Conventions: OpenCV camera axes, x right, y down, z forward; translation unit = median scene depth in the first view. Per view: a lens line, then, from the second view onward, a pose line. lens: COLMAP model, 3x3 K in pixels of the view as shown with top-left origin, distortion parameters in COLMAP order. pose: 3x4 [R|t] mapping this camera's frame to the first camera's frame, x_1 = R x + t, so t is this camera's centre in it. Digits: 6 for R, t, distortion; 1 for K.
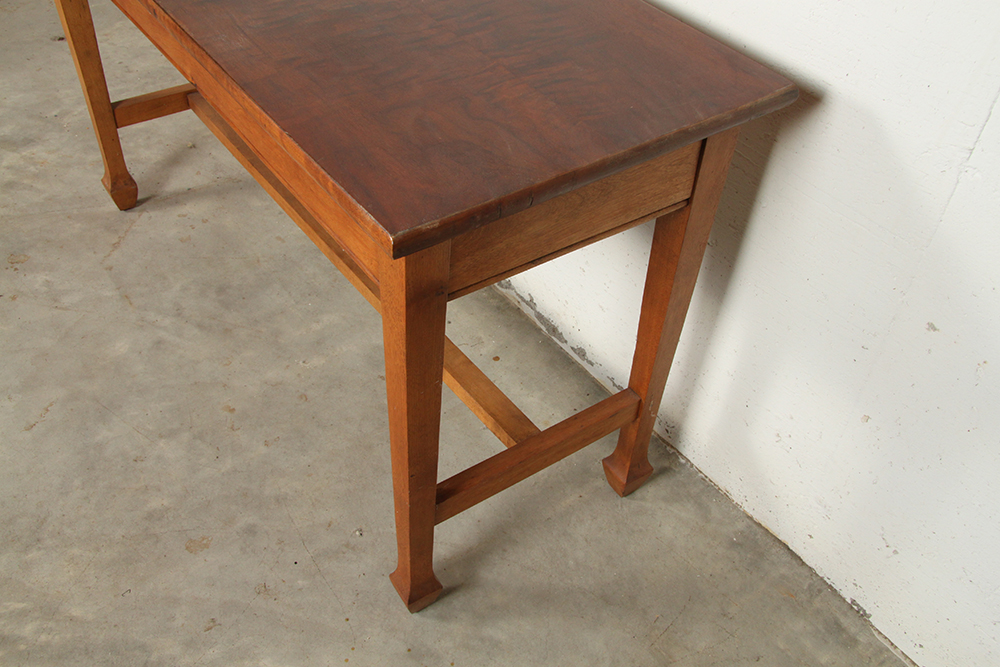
lens RADIAL K [[940.8, 0, 501.7], [0, 940.8, 329.5], [0, 0, 1]] dist [-0.029971, 0.000000]
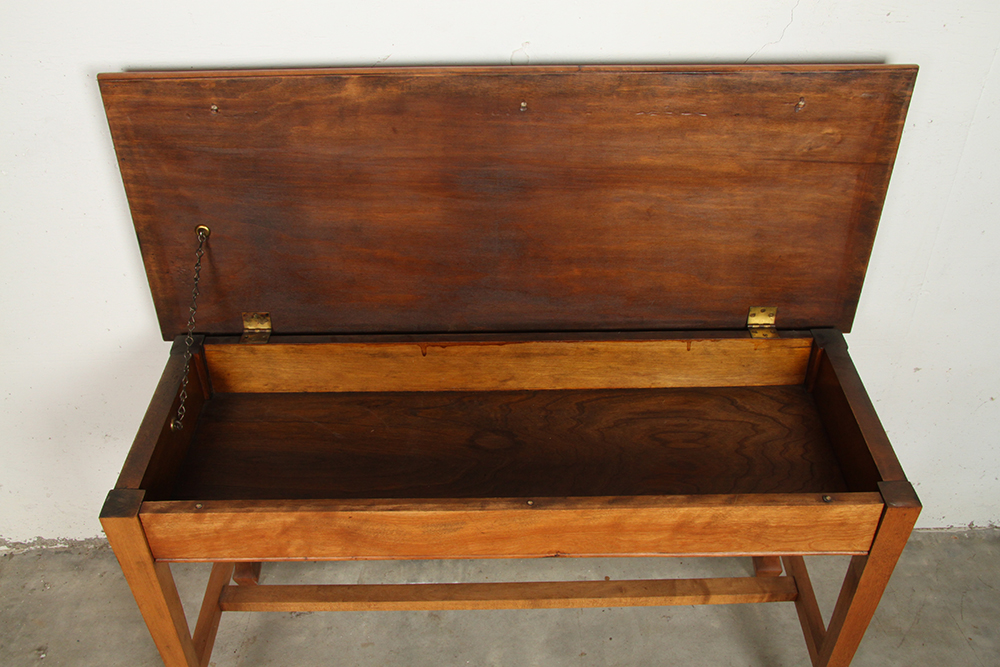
lens RADIAL K [[940.8, 0, 491.0], [0, 940.8, 328.5], [0, 0, 1]] dist [-0.029971, 0.000000]
pose [[0.581337, -0.539433, 0.609147, -0.729653], [0.577782, 0.800801, 0.157750, -0.560669], [-0.572901, 0.260248, 0.777210, 0.036131]]
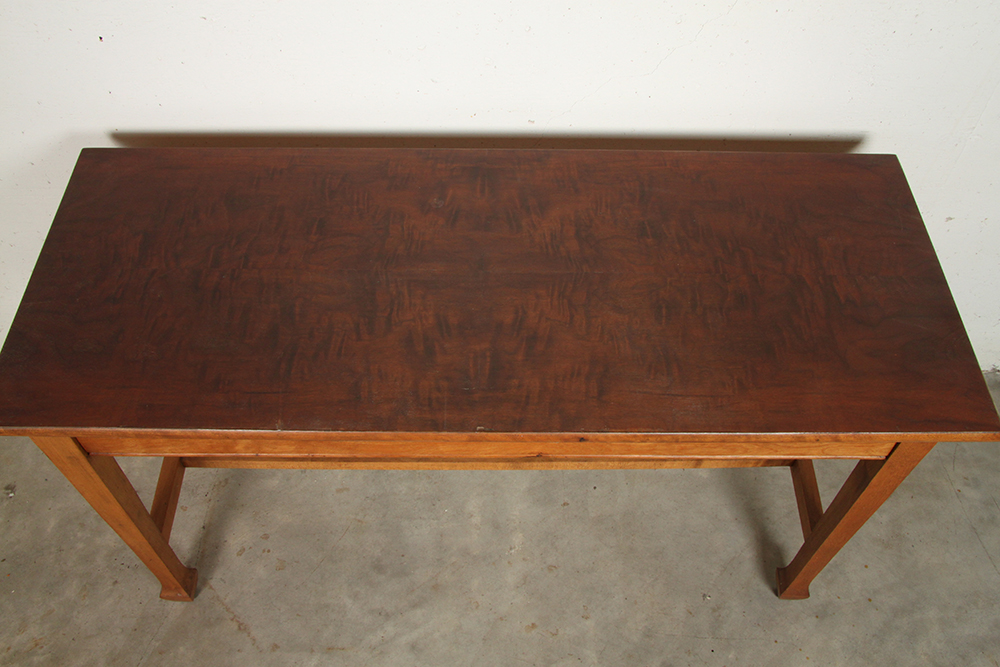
lens RADIAL K [[894.1, 0, 496.0], [0, 894.1, 325.0], [0, 0, 1]] dist [-0.088816, 0.097872]
pose [[0.586926, -0.673487, 0.449370, -0.545617], [0.561968, 0.738427, 0.372715, -0.594334], [-0.582846, 0.033776, 0.811880, 0.160597]]
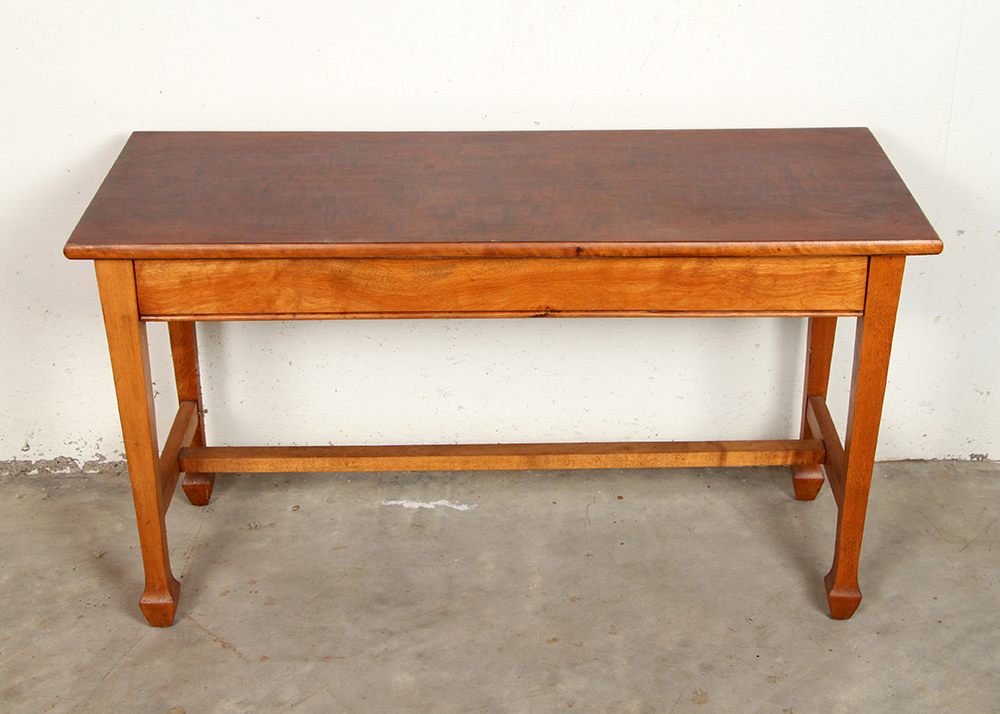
lens RADIAL K [[1585.4, 0, 497.6], [0, 1585.4, 353.0], [0, 0, 1]] dist [0.118348, 0.000000]
pose [[0.585721, -0.409883, 0.699233, -1.376835], [0.573726, 0.819048, -0.000471, -0.196390], [-0.572511, 0.401444, 0.714894, -0.291397]]
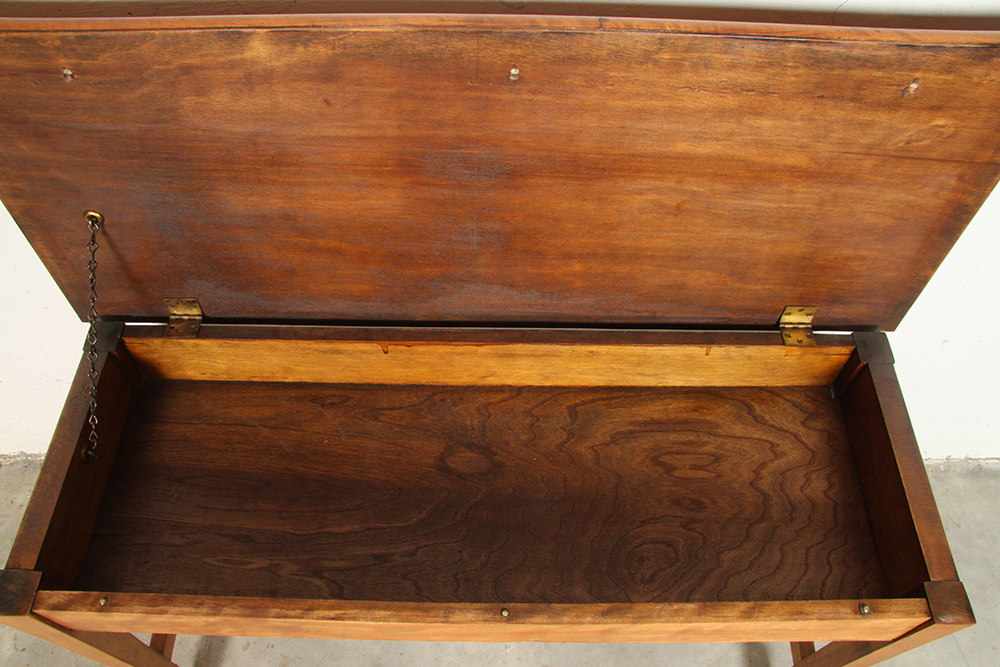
lens RADIAL K [[788.3, 0, 490.5], [0, 788.3, 351.0], [0, 0, 1]] dist [-0.156284, 0.113535]
pose [[0.594738, -0.687902, 0.416026, -0.372434], [0.558767, 0.725778, 0.401280, -0.655409], [-0.577984, -0.006195, 0.816025, 0.272650]]
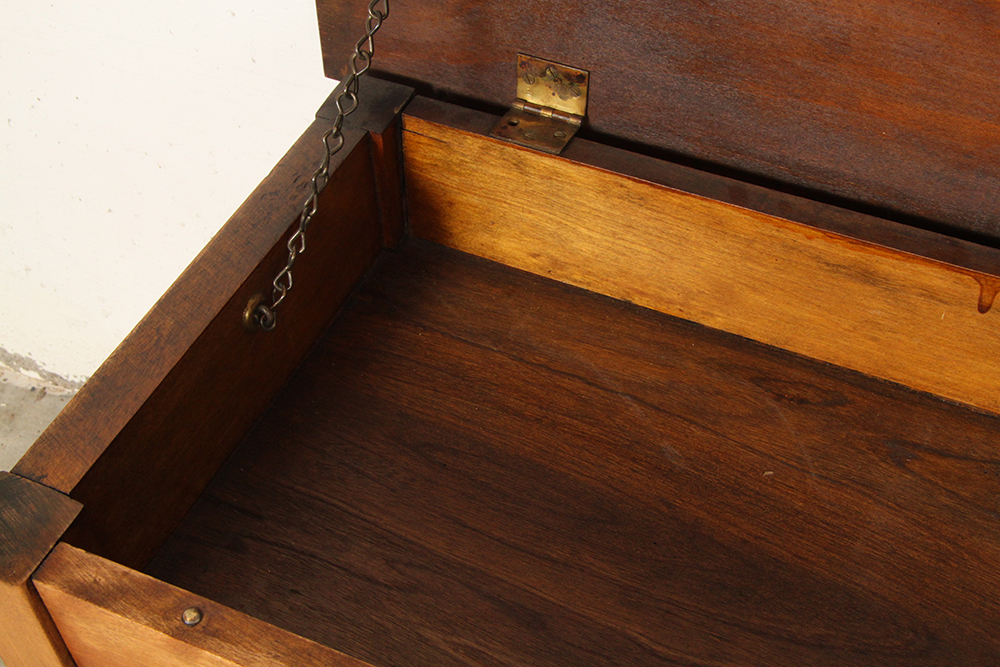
lens RADIAL K [[1388.0, 0, 487.7], [0, 1388.0, 336.7], [0, 0, 1]] dist [0.012346, 0.000000]
pose [[0.867918, -0.412139, 0.277237, -0.446151], [0.383828, 0.910756, 0.152312, -0.556214], [-0.315269, -0.025783, 0.948652, 0.487144]]
